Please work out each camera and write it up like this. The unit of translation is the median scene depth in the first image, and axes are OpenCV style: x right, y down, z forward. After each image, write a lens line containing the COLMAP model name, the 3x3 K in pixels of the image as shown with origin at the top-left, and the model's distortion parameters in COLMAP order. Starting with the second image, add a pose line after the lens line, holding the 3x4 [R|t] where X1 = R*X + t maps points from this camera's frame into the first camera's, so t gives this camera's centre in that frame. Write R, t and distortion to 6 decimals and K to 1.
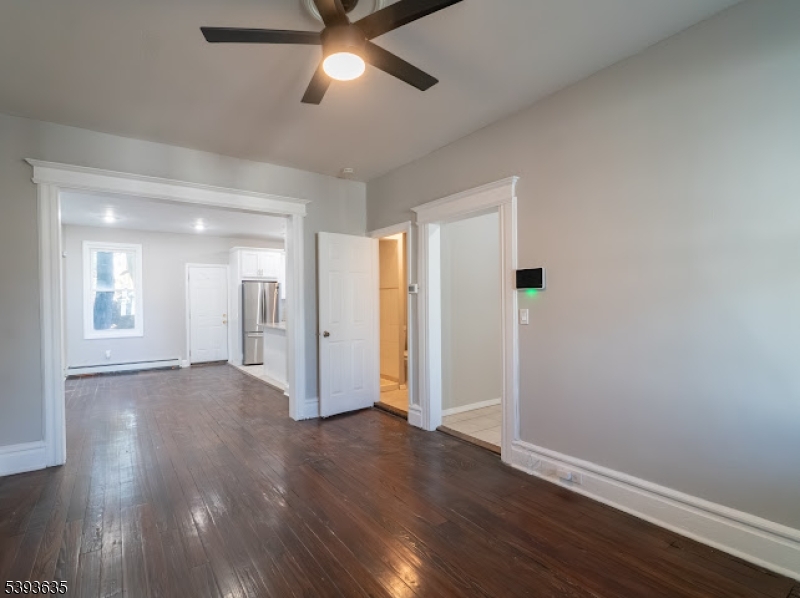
lens RADIAL K [[450.5, 0, 396.1], [0, 450.5, 303.3], [0, 0, 1]] dist [-0.004532, -0.000429]
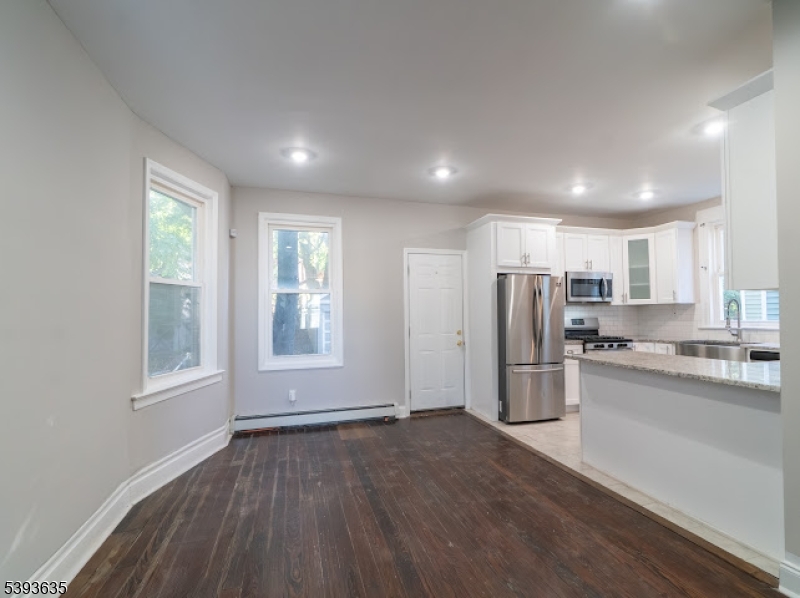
lens RADIAL K [[365.7, 0, 385.7], [0, 365.7, 302.1], [0, 0, 1]] dist [-0.001648, -0.000135]
pose [[0.957400, -0.008844, -0.288631, -0.350440], [-0.000692, 0.999458, -0.032918, 0.001890], [0.288765, 0.031715, 0.956874, 0.520898]]
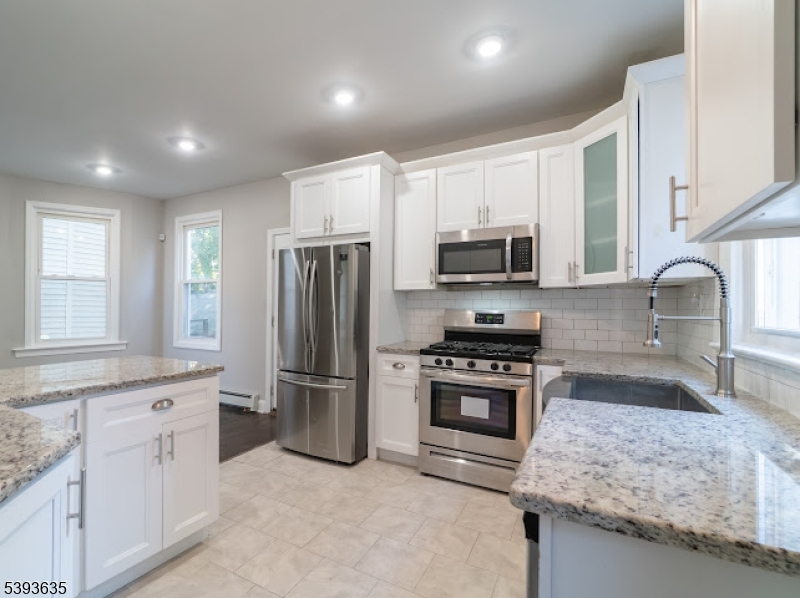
lens RADIAL K [[365.7, 0, 385.7], [0, 365.7, 302.1], [0, 0, 1]] dist [-0.001648, -0.000135]
pose [[0.484296, 0.003009, -0.874899, 0.009655], [-0.012028, 0.999922, -0.003219, 0.001549], [0.874822, 0.012082, 0.484295, 0.917966]]
